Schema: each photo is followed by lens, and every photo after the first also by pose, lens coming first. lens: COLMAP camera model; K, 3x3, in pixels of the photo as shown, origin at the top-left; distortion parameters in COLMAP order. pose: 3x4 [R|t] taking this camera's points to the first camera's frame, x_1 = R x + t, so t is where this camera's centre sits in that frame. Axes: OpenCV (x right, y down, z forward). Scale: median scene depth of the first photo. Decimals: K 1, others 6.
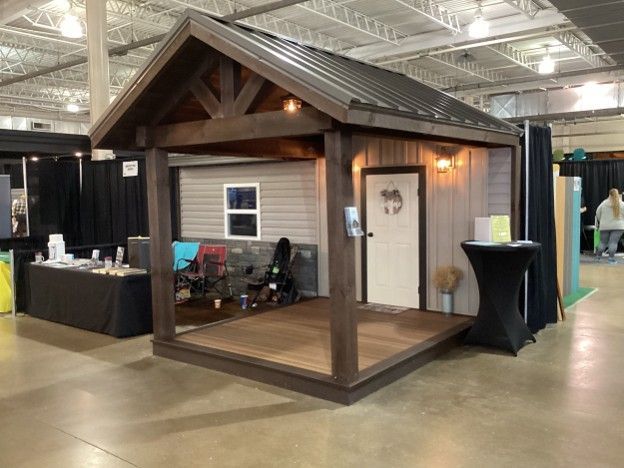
lens RADIAL K [[559.5, 0, 312.1], [0, 559.5, 232.6], [0, 0, 1]] dist [0.061917, 0.004346]
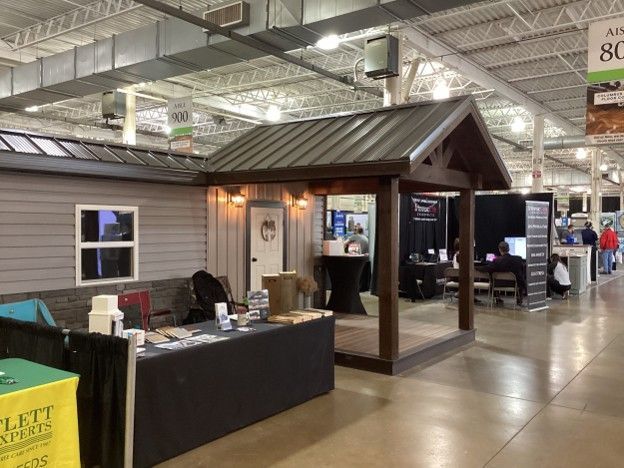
lens RADIAL K [[559.5, 0, 311.8], [0, 559.5, 232.9], [0, 0, 1]] dist [0.061917, 0.004346]
pose [[-0.023875, -0.001080, 0.999714, -0.880379], [0.065037, 0.997879, 0.002632, -0.039049], [-0.997597, 0.065082, -0.023754, 0.776092]]
